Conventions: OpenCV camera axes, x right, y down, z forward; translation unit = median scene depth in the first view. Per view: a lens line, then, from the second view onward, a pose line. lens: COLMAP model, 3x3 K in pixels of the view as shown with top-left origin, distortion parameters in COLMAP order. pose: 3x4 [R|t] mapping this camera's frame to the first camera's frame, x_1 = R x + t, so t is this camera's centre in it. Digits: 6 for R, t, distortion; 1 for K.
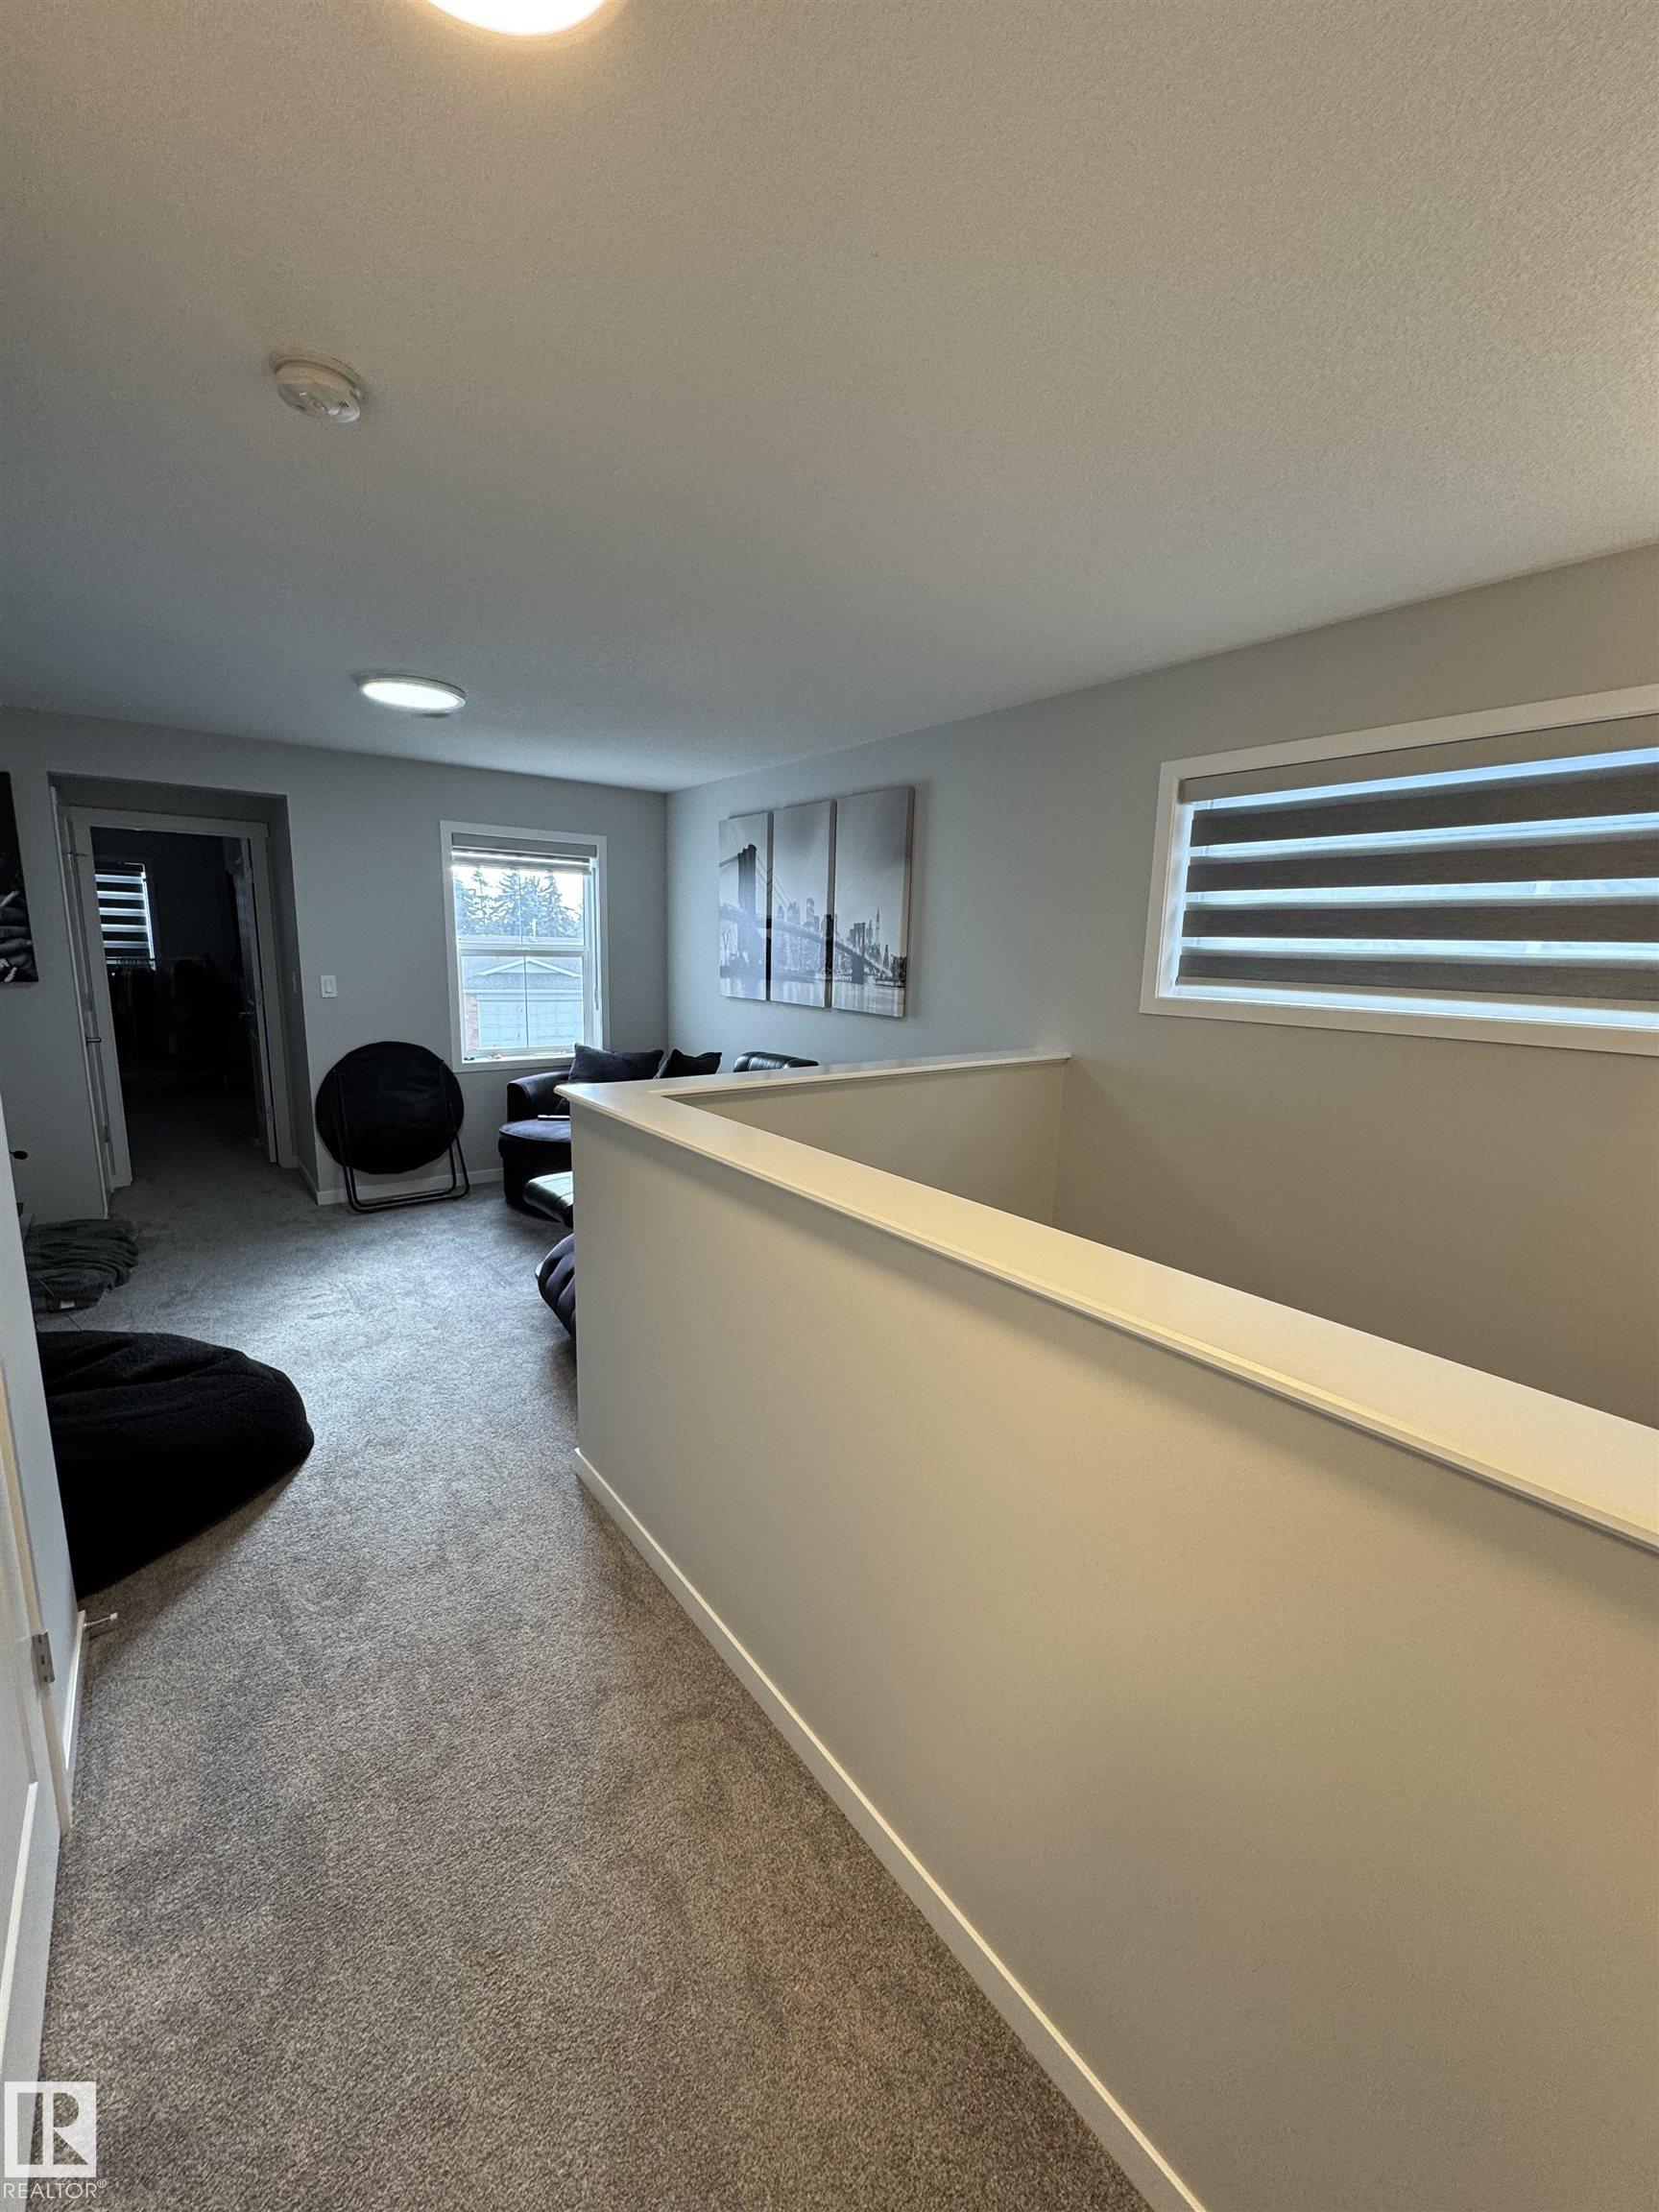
lens RADIAL K [[879.4, 0, 826.9], [0, 879.4, 1106.0], [0, 0, 1]] dist [-0.003838, 0.000616]
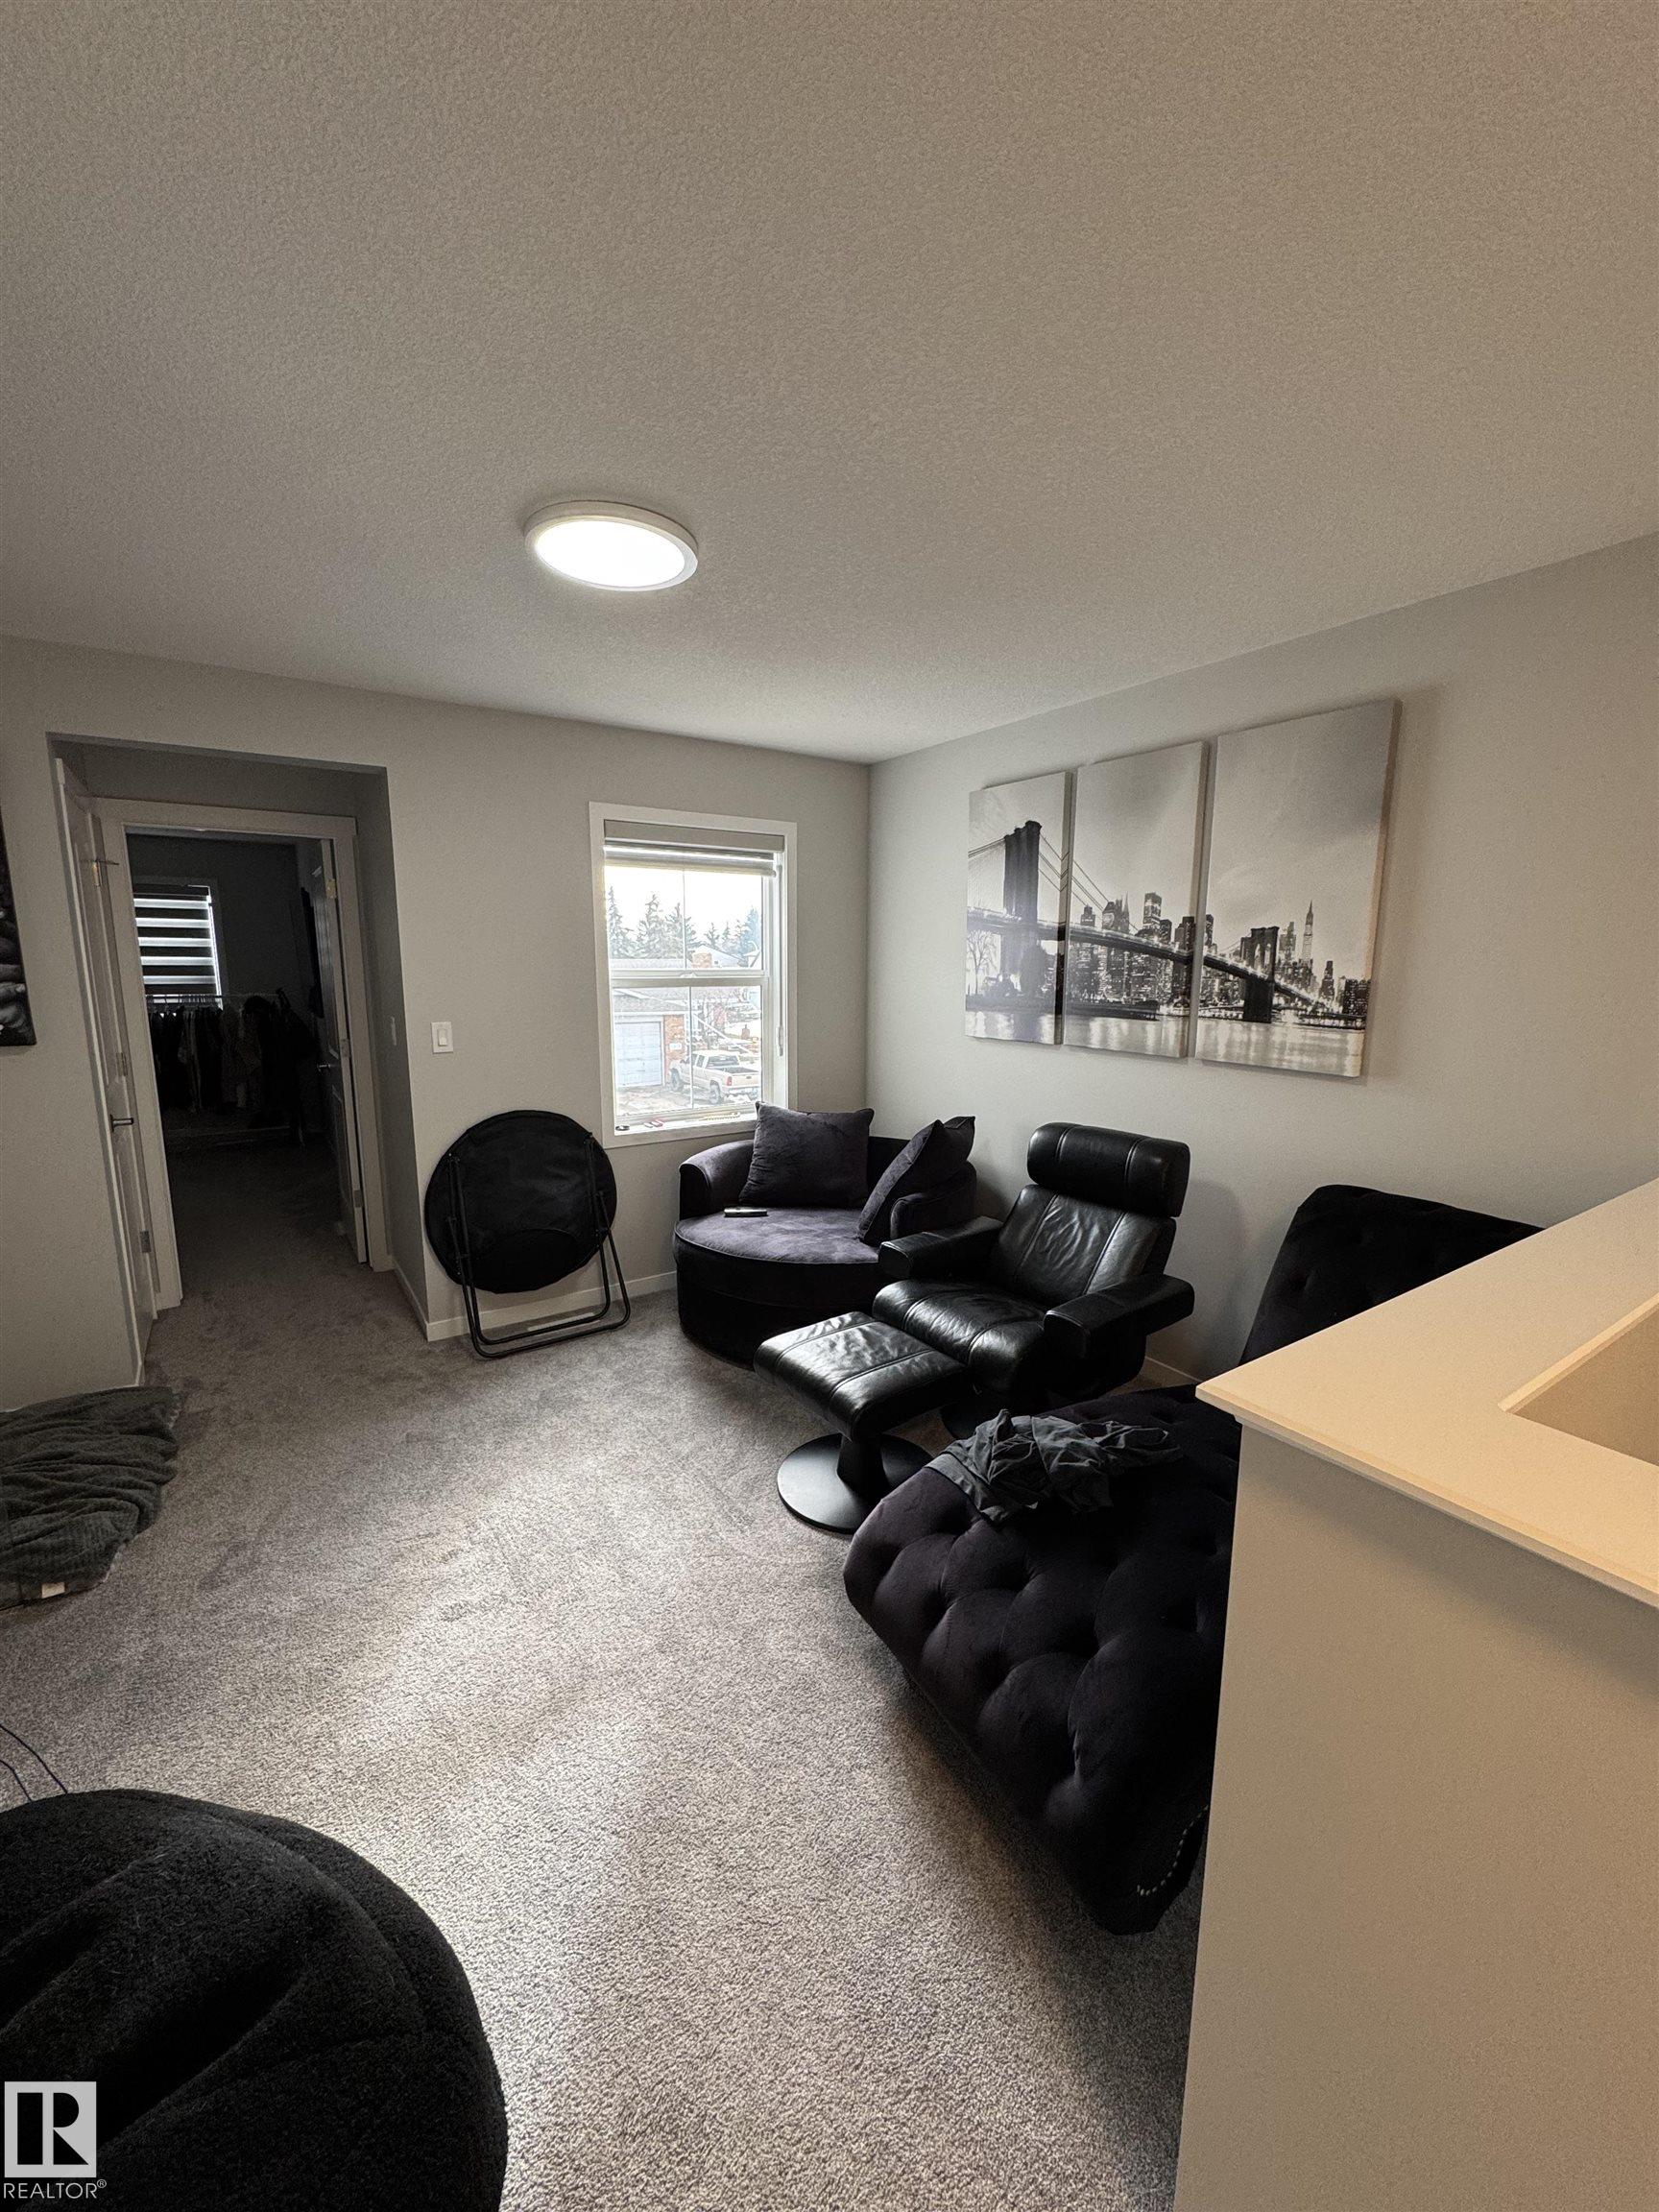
lens RADIAL K [[879.4, 0, 830.6], [0, 879.4, 1105.0], [0, 0, 1]] dist [-0.003838, 0.000616]
pose [[0.998291, -0.014788, -0.056539, -0.209984], [0.013803, 0.999747, -0.017764, -0.063133], [0.056787, 0.016953, 0.998242, 0.303023]]
